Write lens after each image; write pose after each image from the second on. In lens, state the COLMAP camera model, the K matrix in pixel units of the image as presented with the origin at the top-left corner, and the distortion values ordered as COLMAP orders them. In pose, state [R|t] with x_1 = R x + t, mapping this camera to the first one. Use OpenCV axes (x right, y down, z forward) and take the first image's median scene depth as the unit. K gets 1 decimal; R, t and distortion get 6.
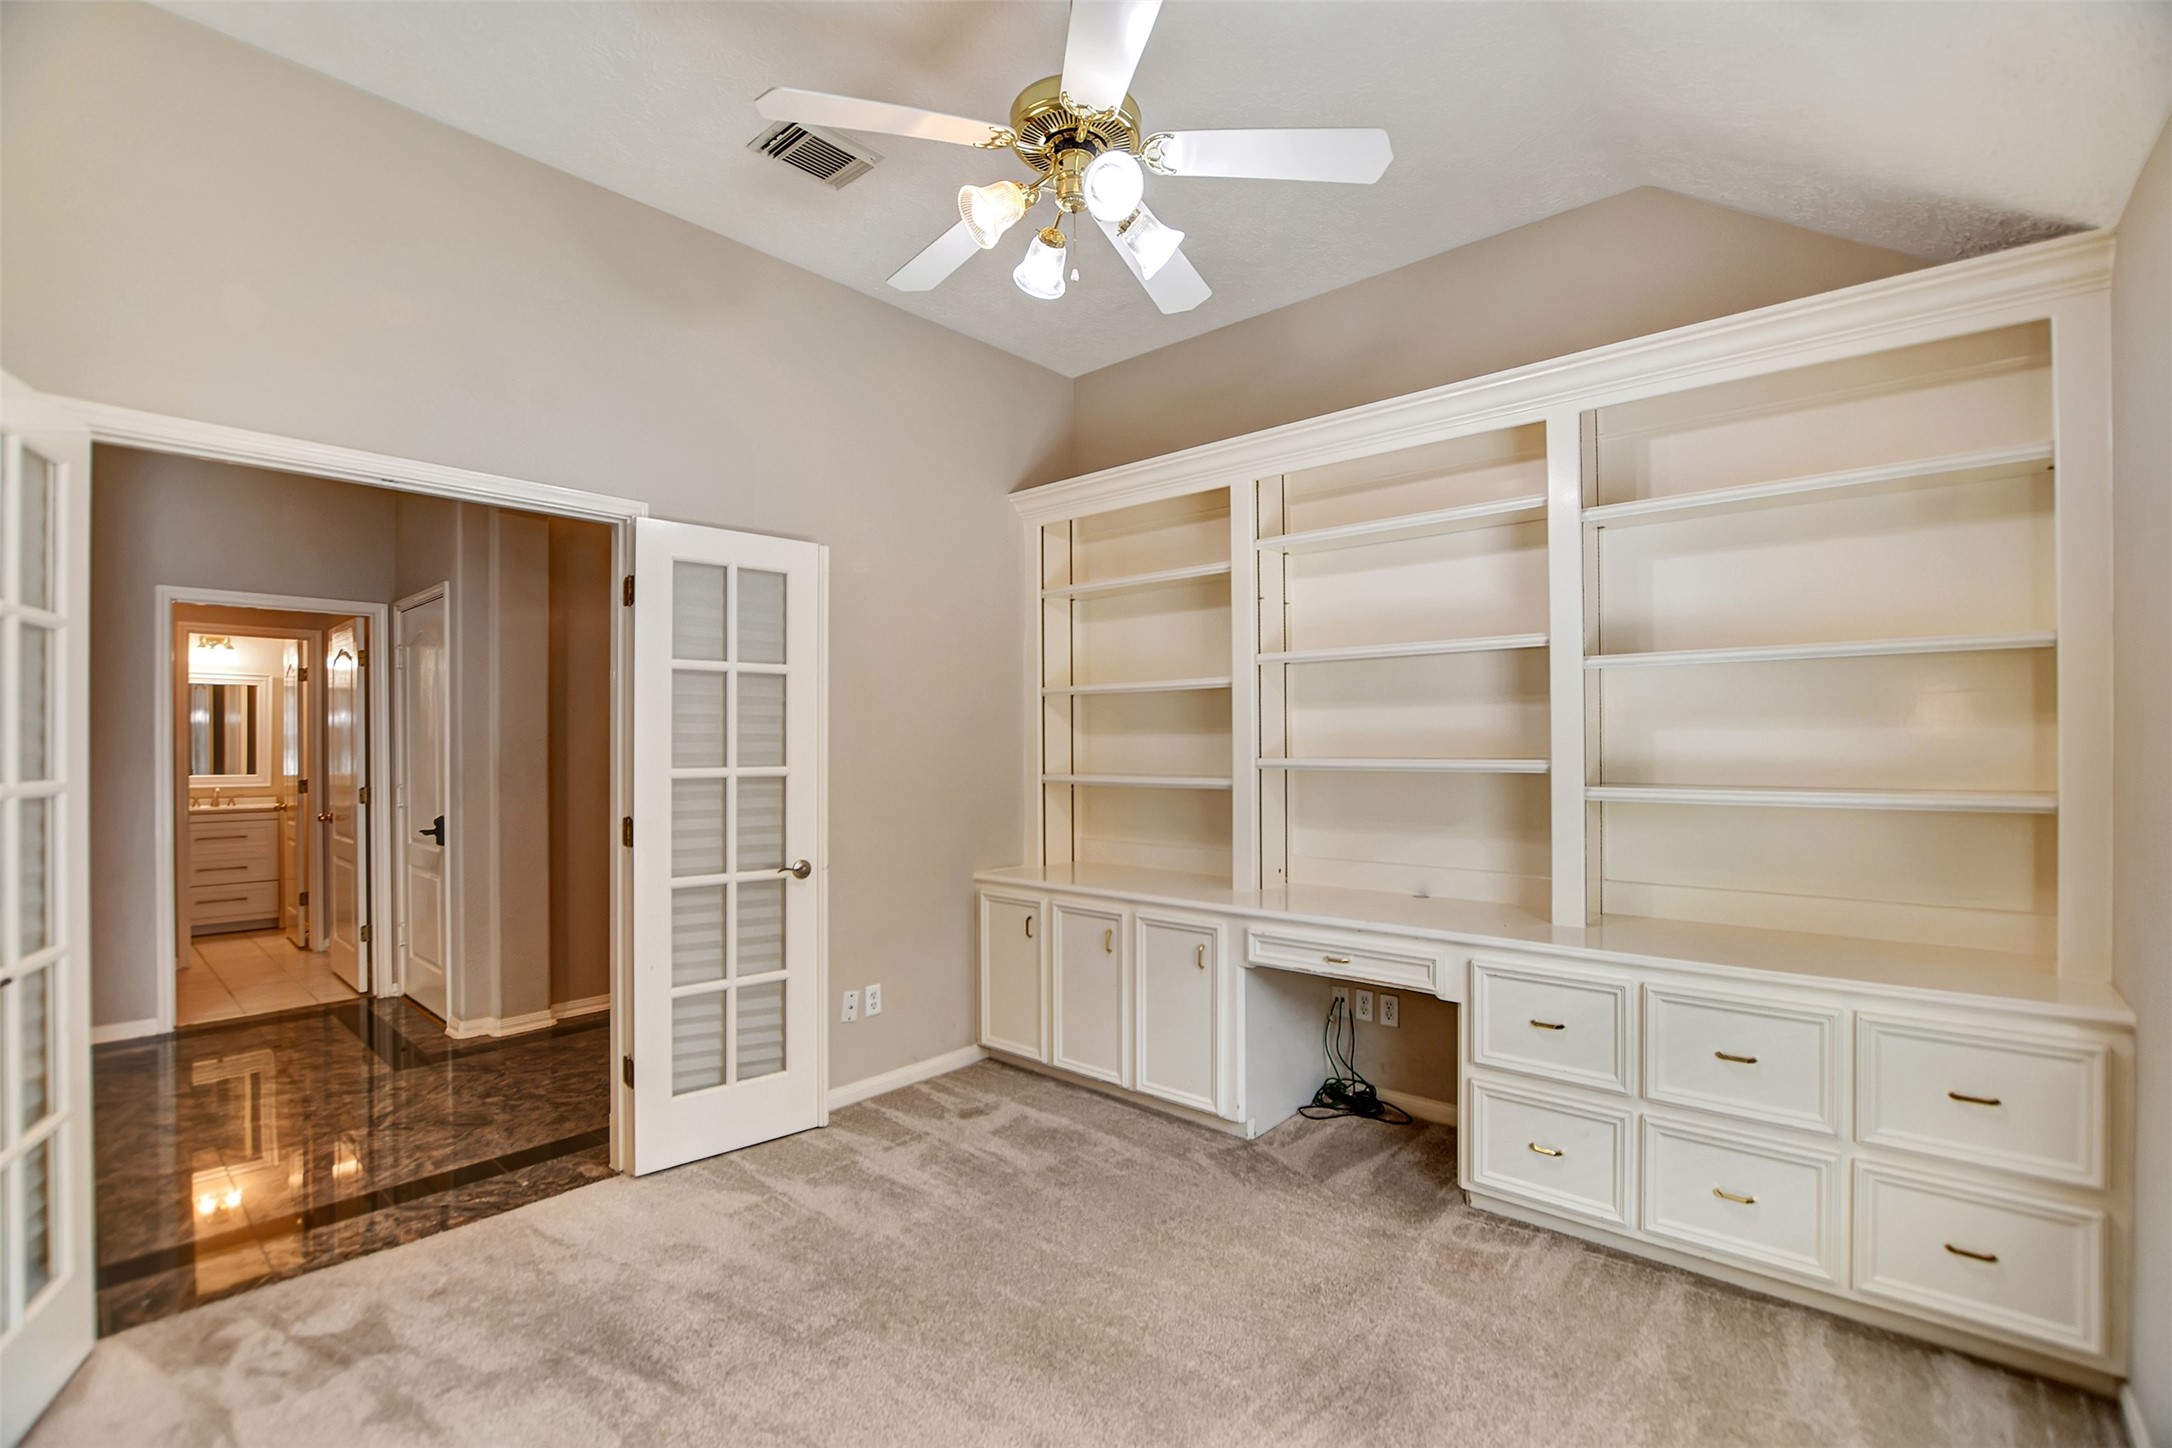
lens RADIAL K [[938.6, 0, 1090.6], [0, 938.6, 762.3], [0, 0, 1]] dist [-0.033045, 0.000055]
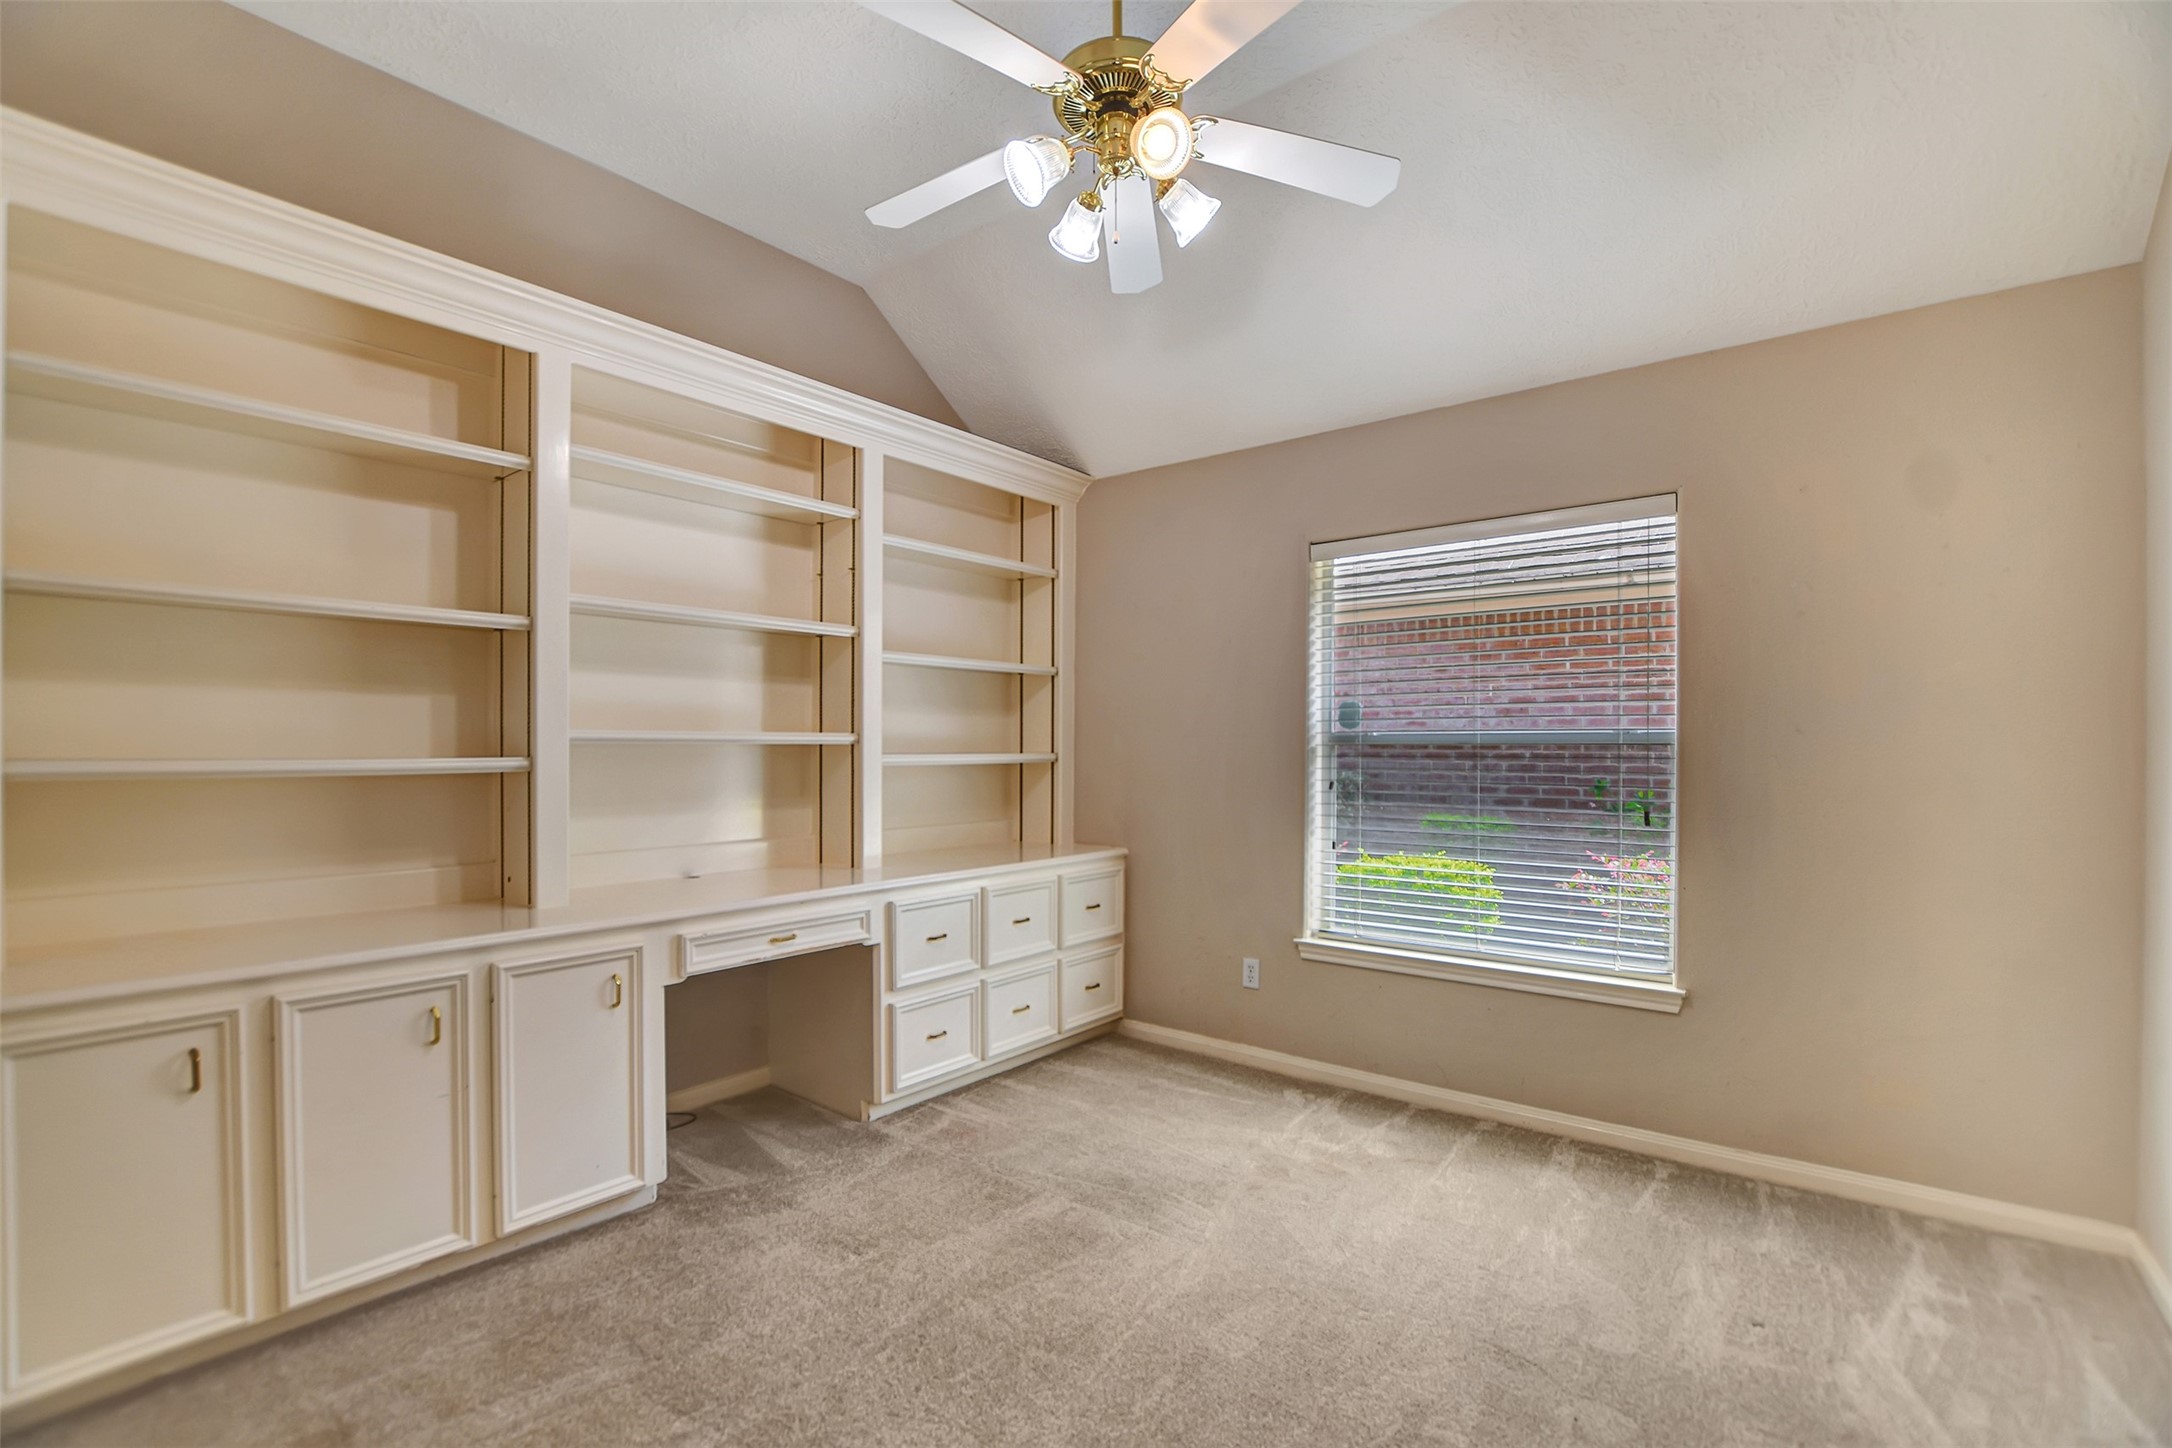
lens RADIAL K [[963.8, 0, 1076.6], [0, 963.8, 742.2], [0, 0, 1]] dist [-0.027284, 0.000737]
pose [[-0.031096, -0.003016, 0.999512, -0.928084], [0.002273, 0.999993, 0.003088, 0.009150], [-0.999514, 0.002368, -0.031088, 0.924050]]
